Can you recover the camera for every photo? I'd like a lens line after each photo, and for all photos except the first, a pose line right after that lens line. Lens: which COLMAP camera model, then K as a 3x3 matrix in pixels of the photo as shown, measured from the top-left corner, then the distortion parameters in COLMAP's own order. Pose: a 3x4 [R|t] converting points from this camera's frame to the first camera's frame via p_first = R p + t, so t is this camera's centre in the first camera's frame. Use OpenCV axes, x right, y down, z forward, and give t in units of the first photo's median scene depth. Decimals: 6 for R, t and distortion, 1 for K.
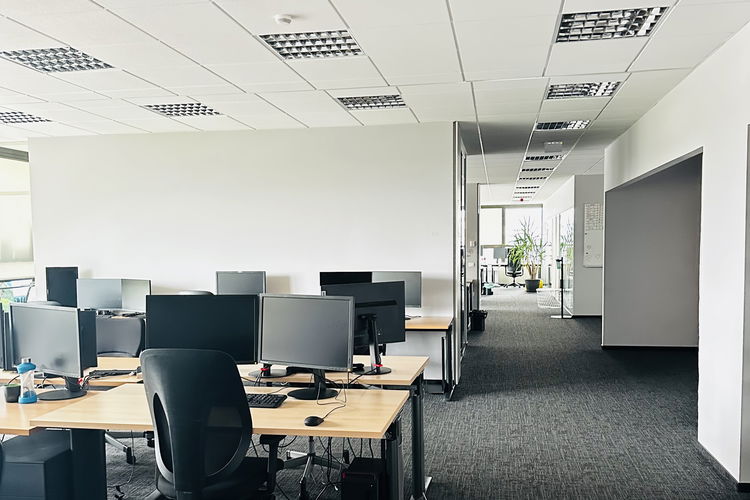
lens RADIAL K [[689.7, 0, 373.4], [0, 689.7, 294.0], [0, 0, 1]] dist [0.062681, -0.015856]
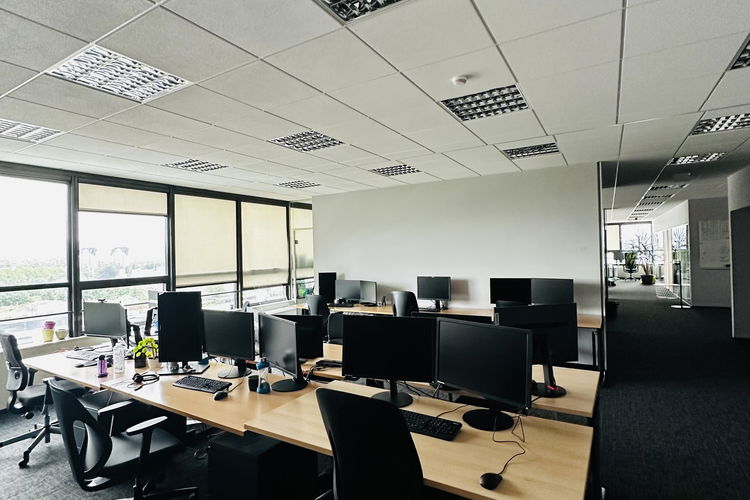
lens RADIAL K [[391.8, 0, 375.0], [0, 391.8, 250.0], [0, 0, 1]] dist [0.000138, -0.000638]
pose [[0.936657, -0.012685, -0.350017, -0.019193], [-0.011884, 0.997618, -0.067956, -0.032425], [0.350045, 0.067811, 0.934275, 0.190386]]
